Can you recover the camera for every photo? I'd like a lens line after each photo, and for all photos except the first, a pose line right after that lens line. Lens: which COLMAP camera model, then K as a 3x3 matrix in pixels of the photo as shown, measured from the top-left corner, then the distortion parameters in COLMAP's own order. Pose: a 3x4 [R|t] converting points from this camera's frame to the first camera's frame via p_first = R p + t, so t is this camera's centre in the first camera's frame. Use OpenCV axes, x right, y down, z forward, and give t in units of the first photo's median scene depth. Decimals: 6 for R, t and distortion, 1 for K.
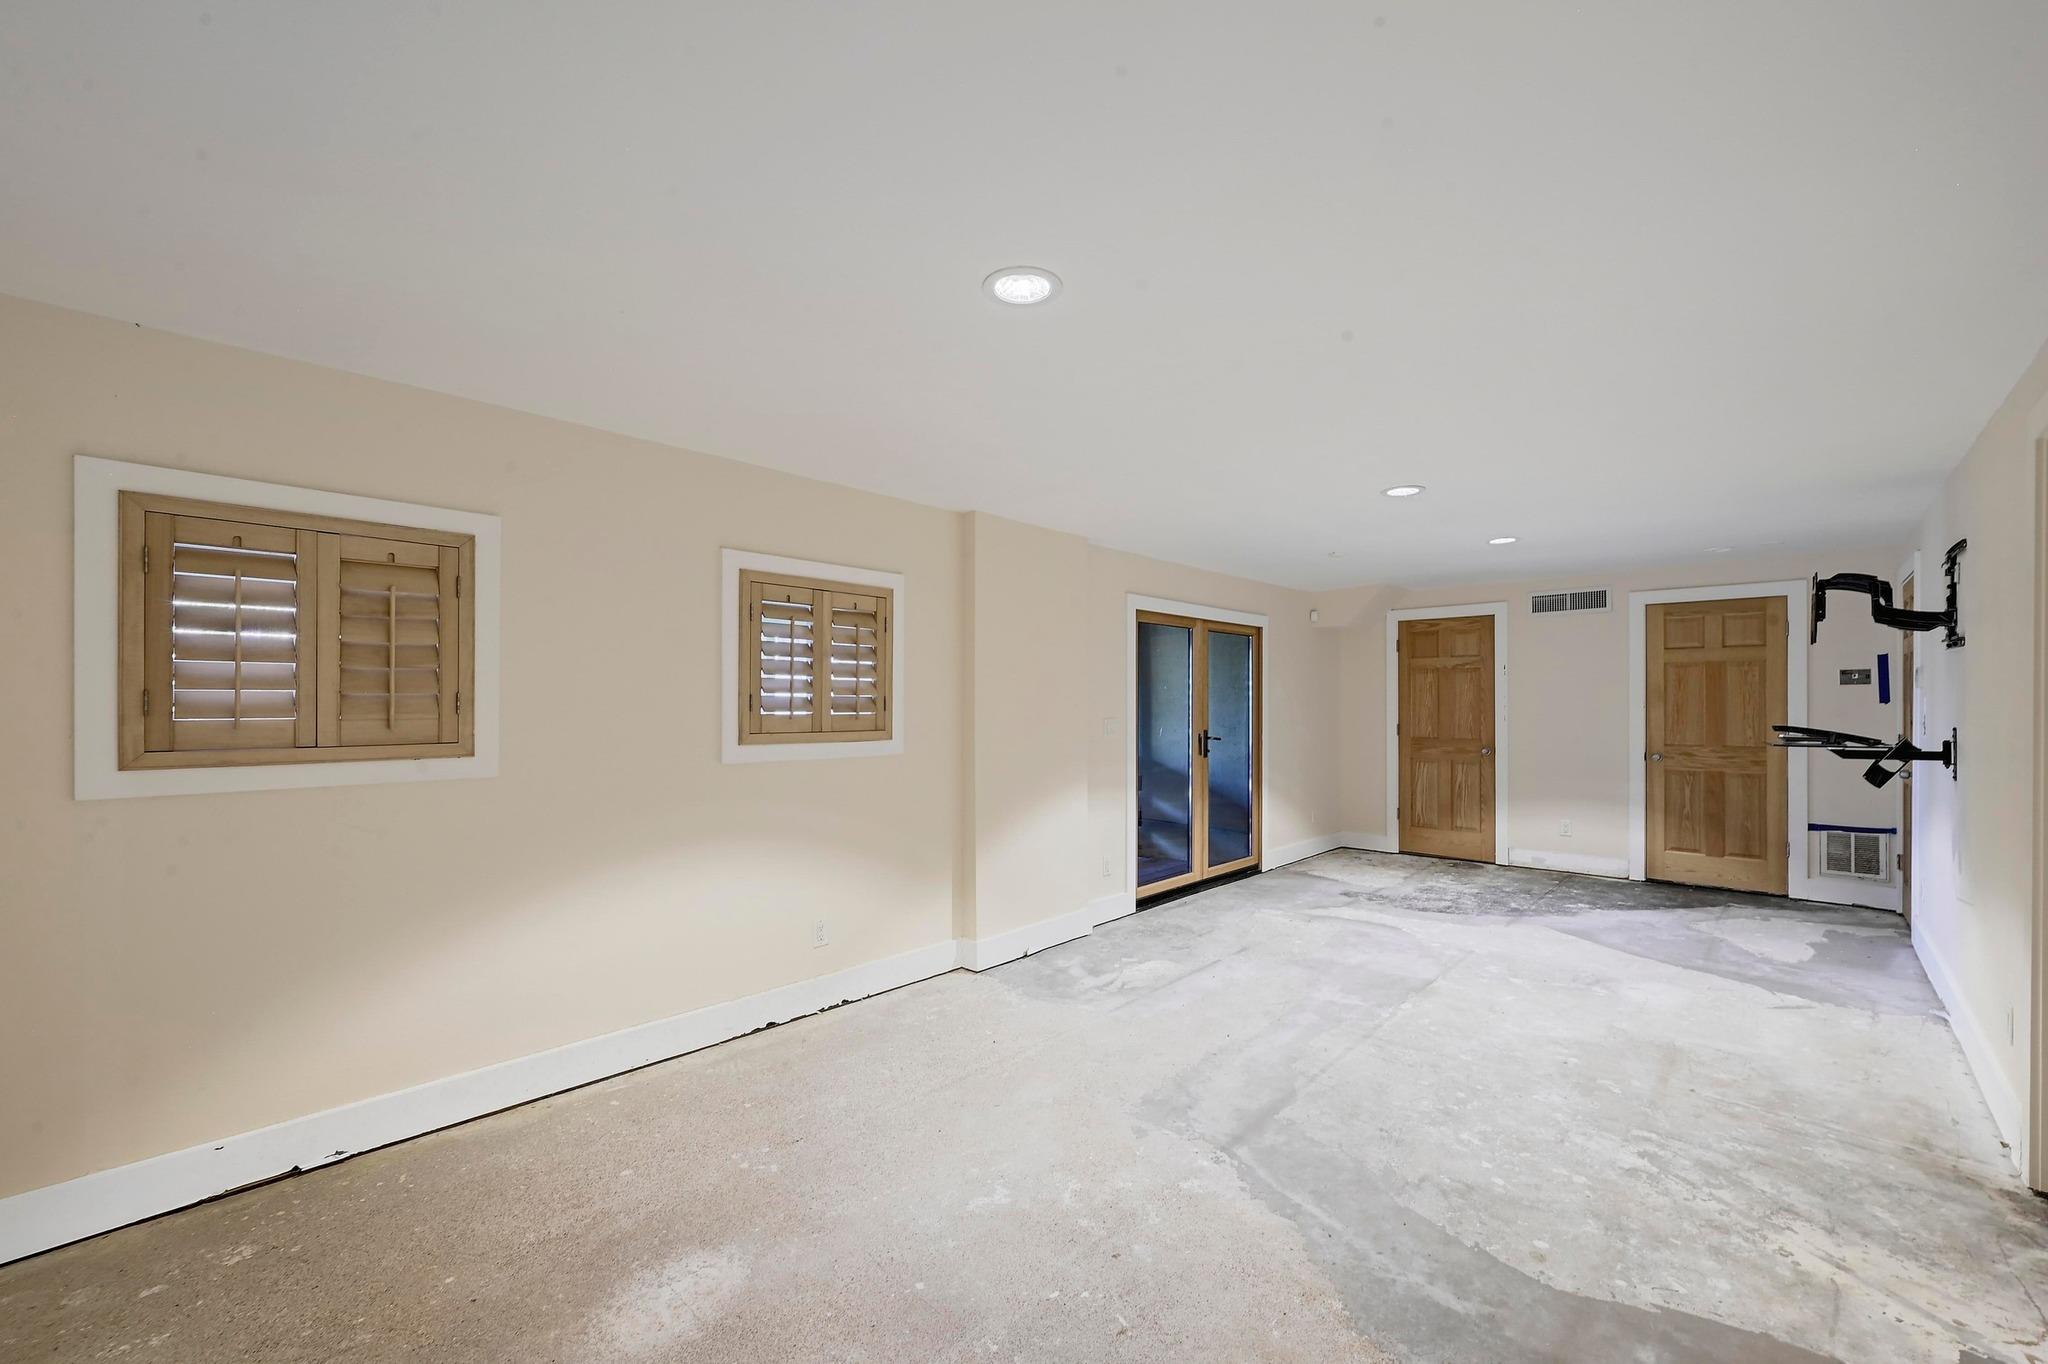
lens RADIAL K [[820.7, 0, 1029.9], [0, 820.7, 690.3], [0, 0, 1]] dist [-0.001149, 0.000517]
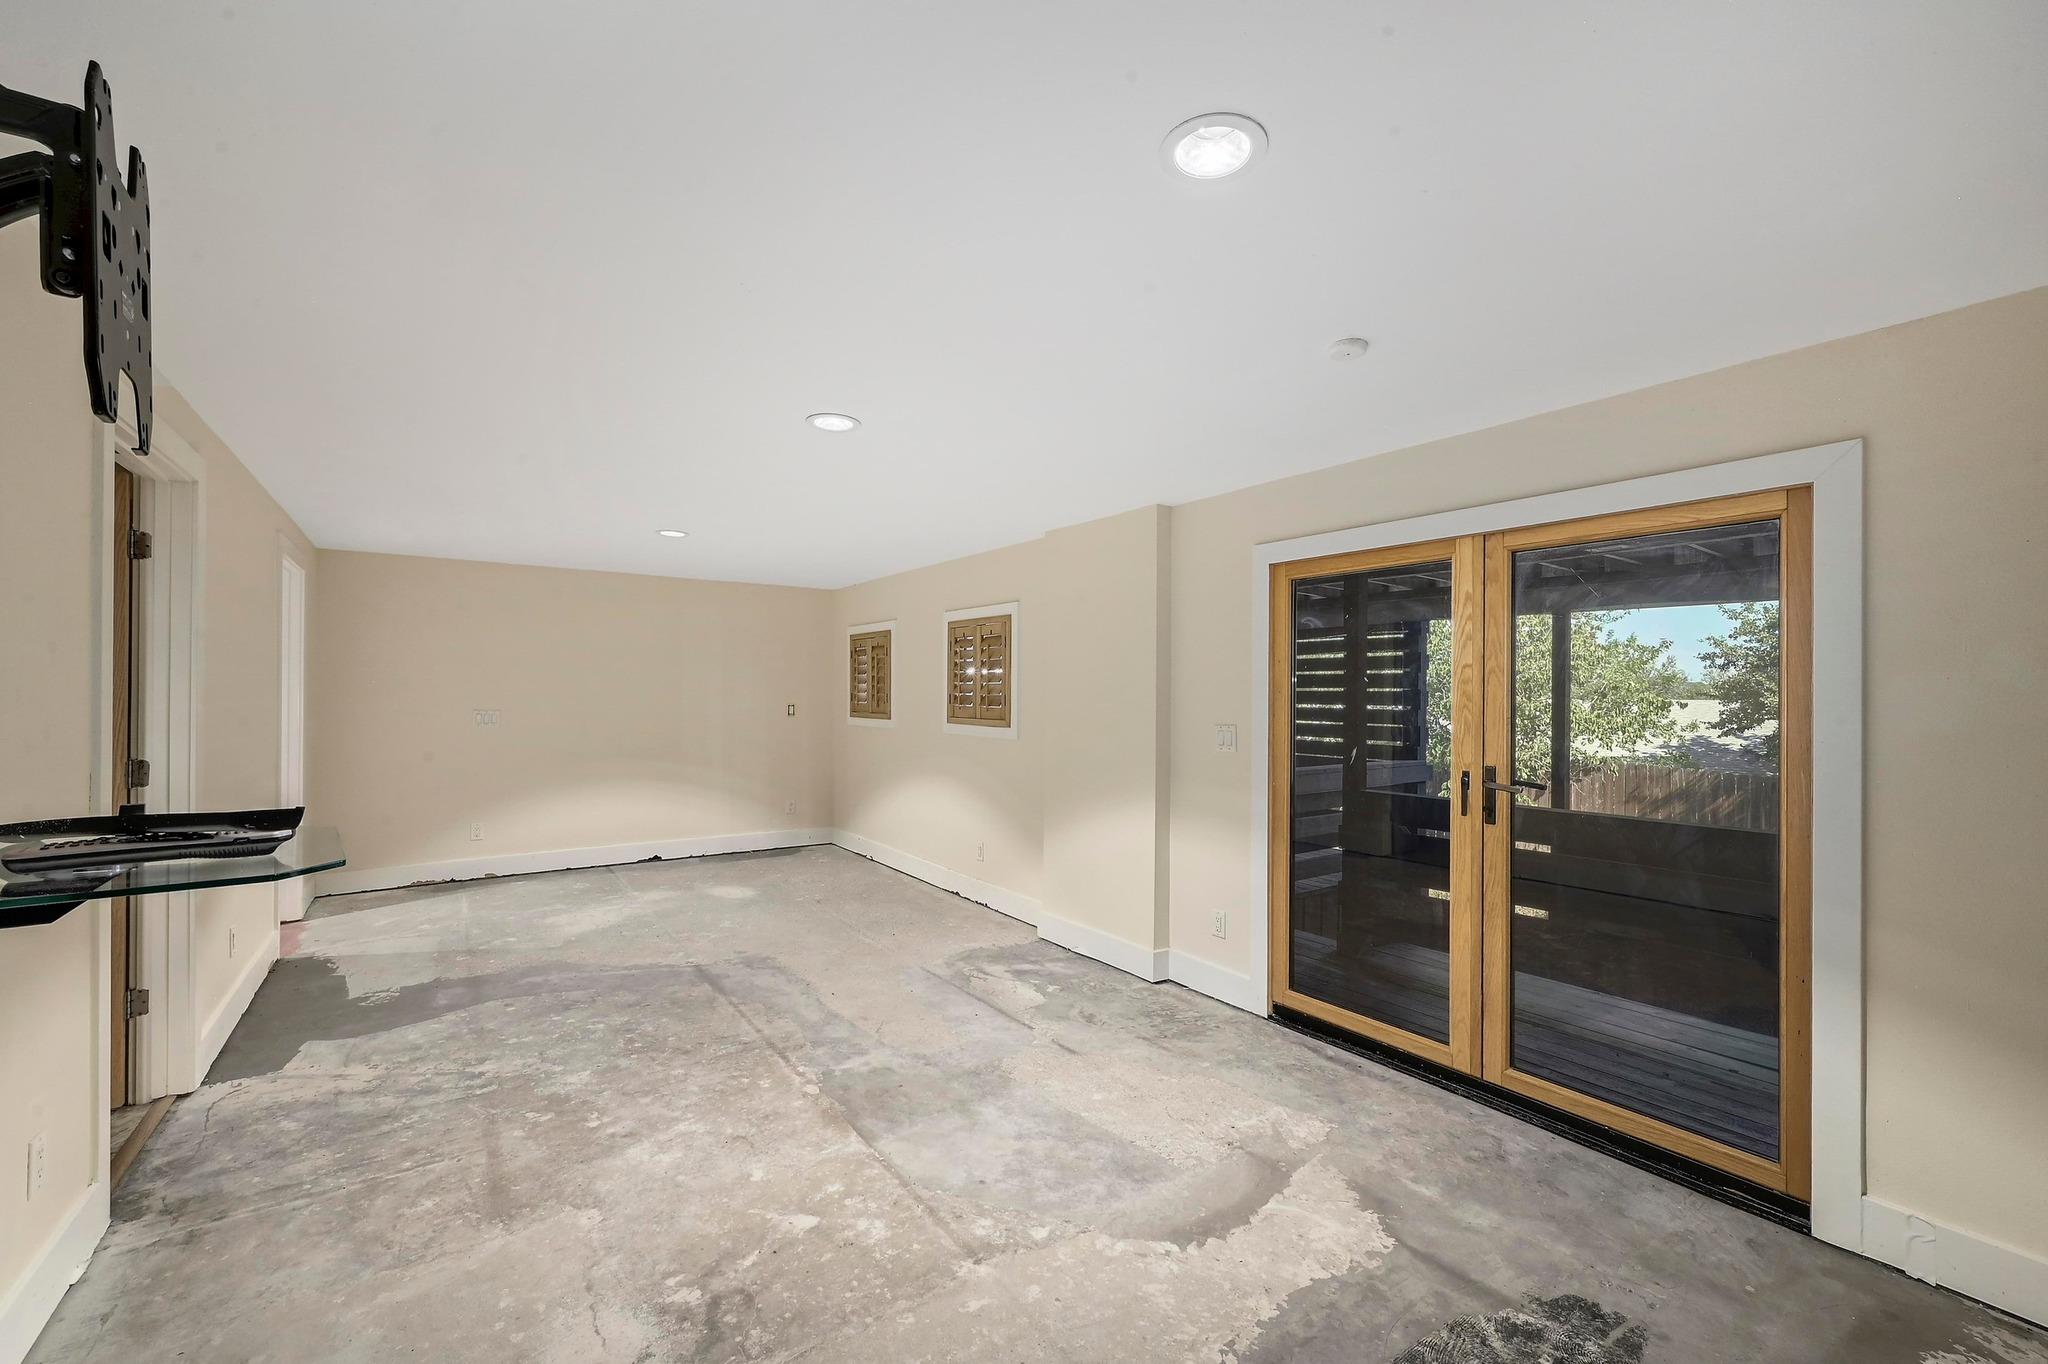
lens RADIAL K [[820.7, 0, 1029.9], [0, 820.7, 694.4], [0, 0, 1]] dist [-0.001149, 0.000517]
pose [[-0.196118, -0.003868, -0.980573, 1.486647], [0.004949, 0.999976, -0.004934, 0.016381], [0.980568, -0.005821, -0.196094, 1.703486]]
